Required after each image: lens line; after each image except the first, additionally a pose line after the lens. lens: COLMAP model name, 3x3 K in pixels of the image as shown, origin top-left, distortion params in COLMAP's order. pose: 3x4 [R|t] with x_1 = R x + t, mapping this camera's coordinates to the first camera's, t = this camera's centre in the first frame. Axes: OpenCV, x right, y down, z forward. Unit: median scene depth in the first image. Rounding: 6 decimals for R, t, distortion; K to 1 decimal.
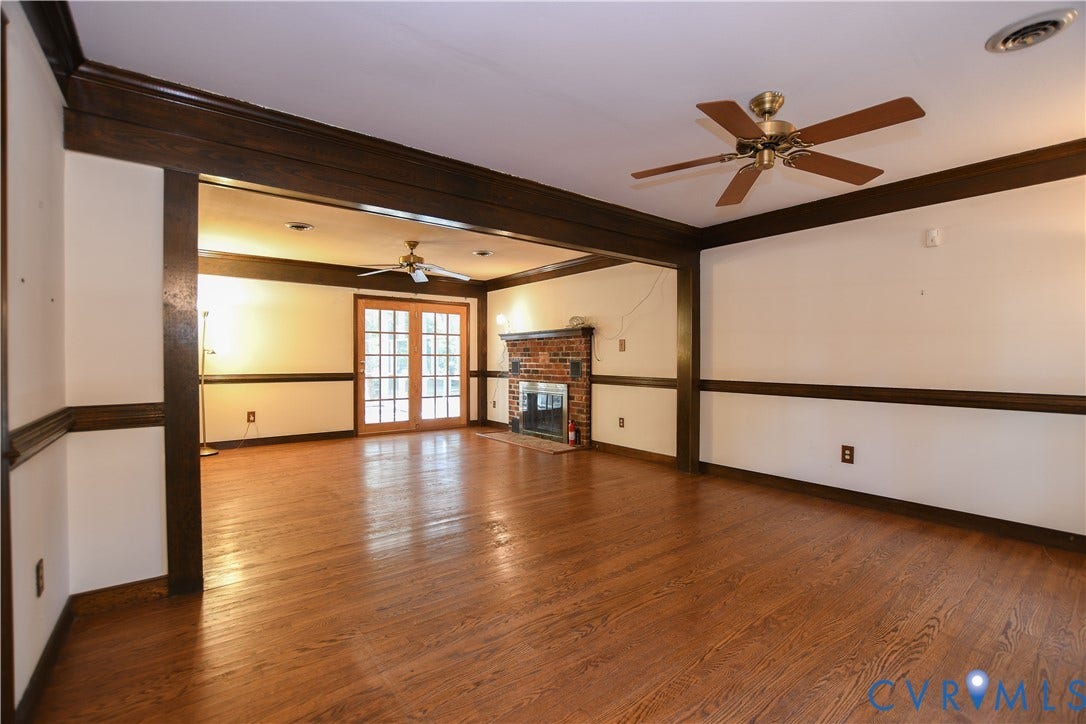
lens RADIAL K [[480.7, 0, 543.0], [0, 480.7, 362.0], [0, 0, 1]] dist [-0.029534, 0.000411]
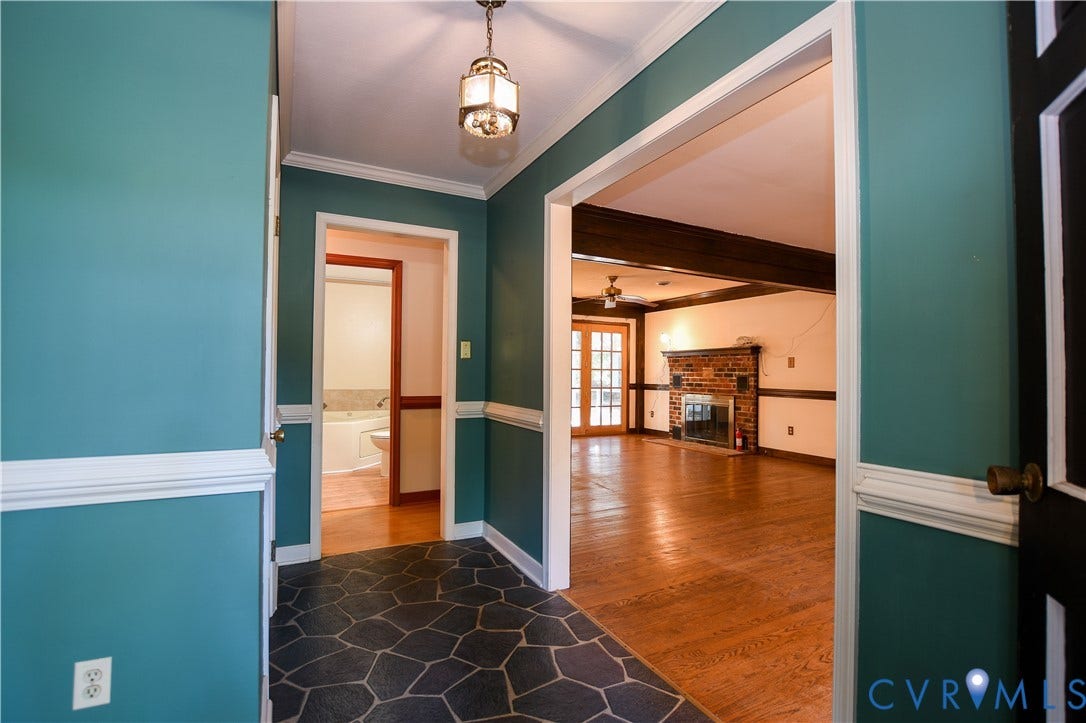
lens RADIAL K [[508.9, 0, 543.0], [0, 508.9, 361.5], [0, 0, 1]] dist [-0.001920, 0.000059]
pose [[0.987984, 0.005309, -0.154465, -0.193086], [-0.009782, 0.999554, -0.028214, 0.002458], [0.154247, 0.029386, 0.987595, -0.233871]]
